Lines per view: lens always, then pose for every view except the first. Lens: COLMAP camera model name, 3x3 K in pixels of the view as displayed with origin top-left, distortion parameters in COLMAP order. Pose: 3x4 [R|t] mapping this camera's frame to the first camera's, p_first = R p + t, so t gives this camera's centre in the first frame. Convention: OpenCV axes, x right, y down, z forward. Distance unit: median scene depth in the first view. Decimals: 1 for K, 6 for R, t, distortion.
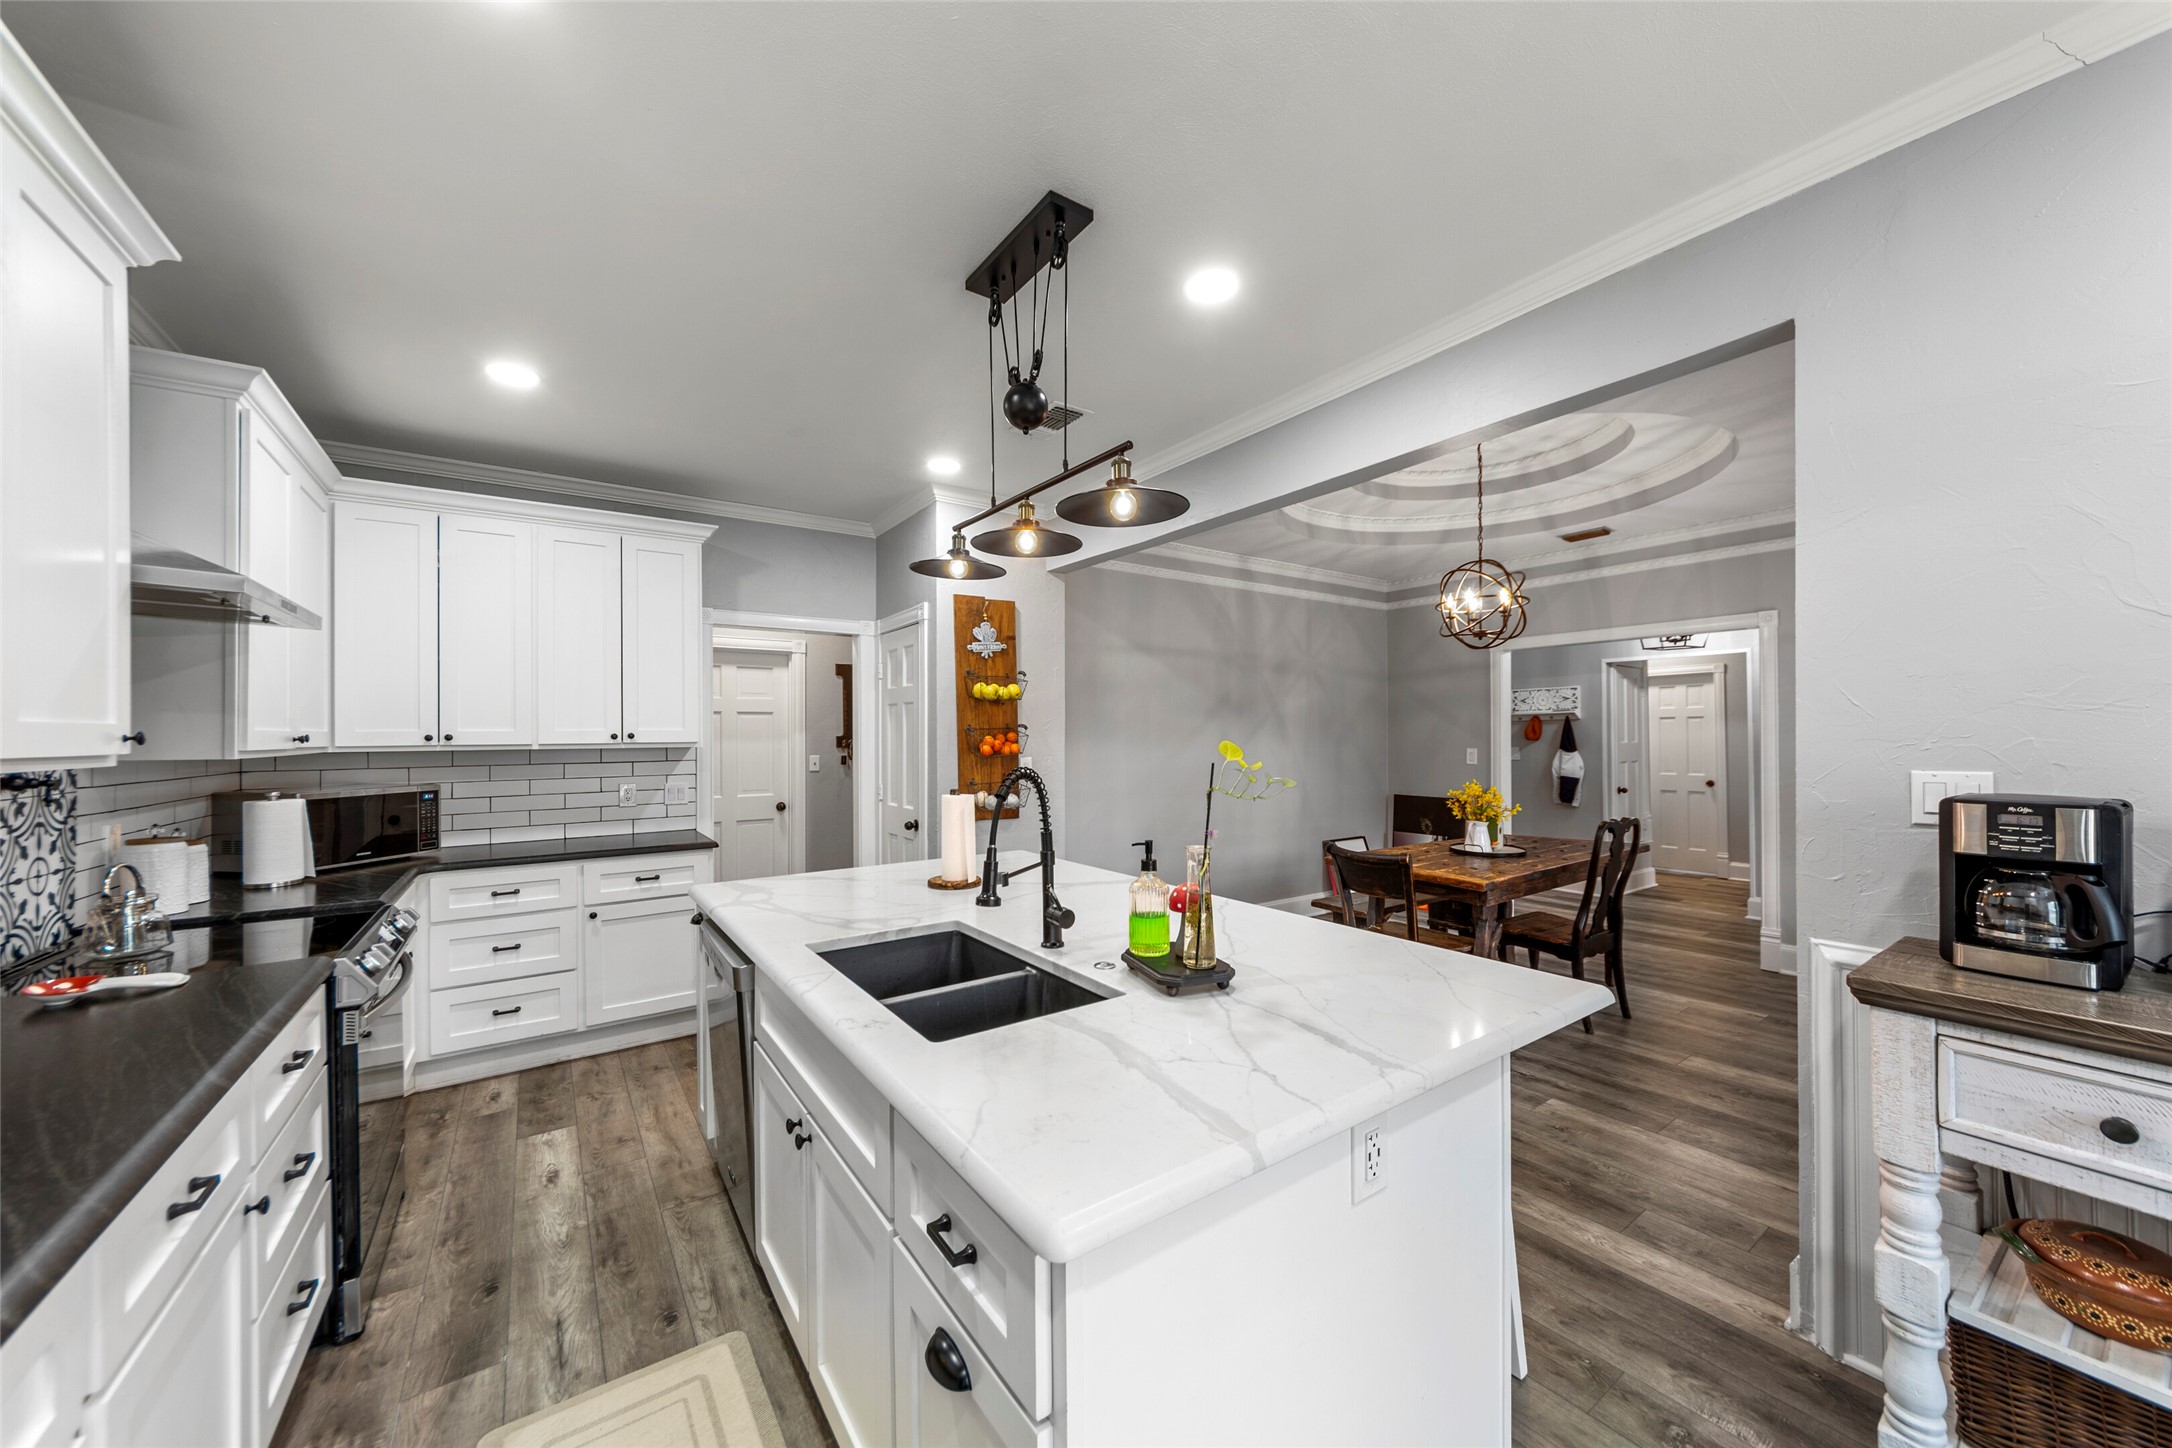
lens RADIAL K [[775.8, 0, 1080.5], [0, 775.8, 729.8], [0, 0, 1]] dist [-0.001574, 0.000168]
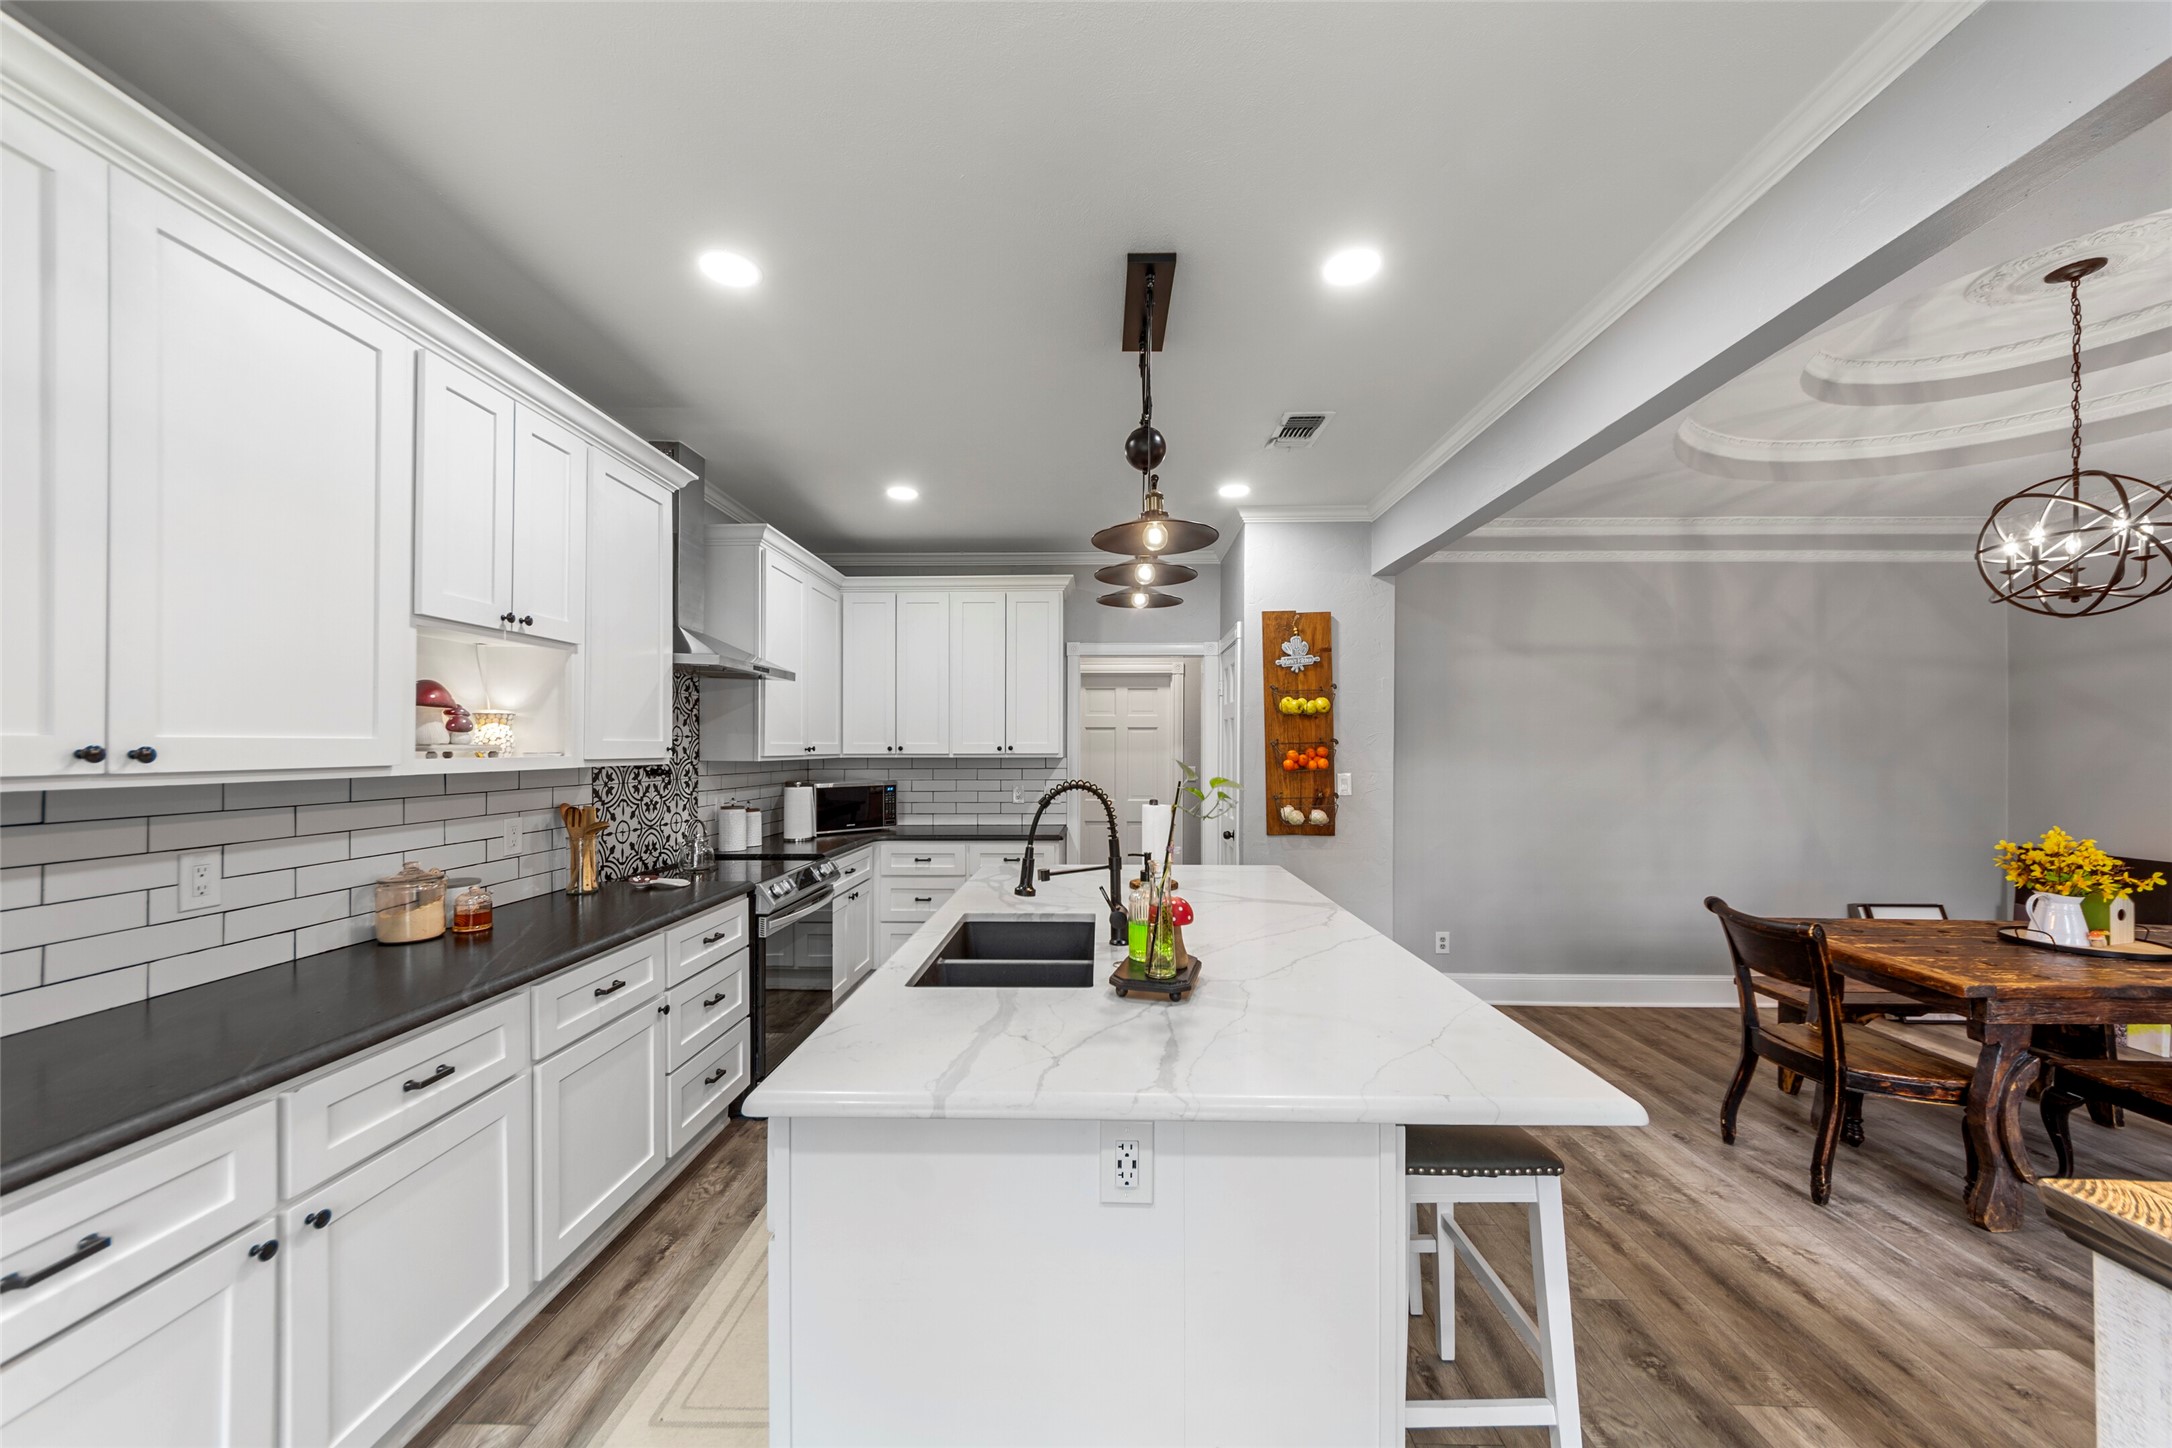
lens RADIAL K [[782.0, 0, 1095.1], [0, 782.0, 743.2], [0, 0, 1]] dist [-0.007905, 0.003983]
pose [[0.807797, 0.003466, -0.589451, 0.332143], [-0.001892, 0.999993, 0.003288, -0.005283], [0.589458, -0.001541, 0.807798, 0.047780]]
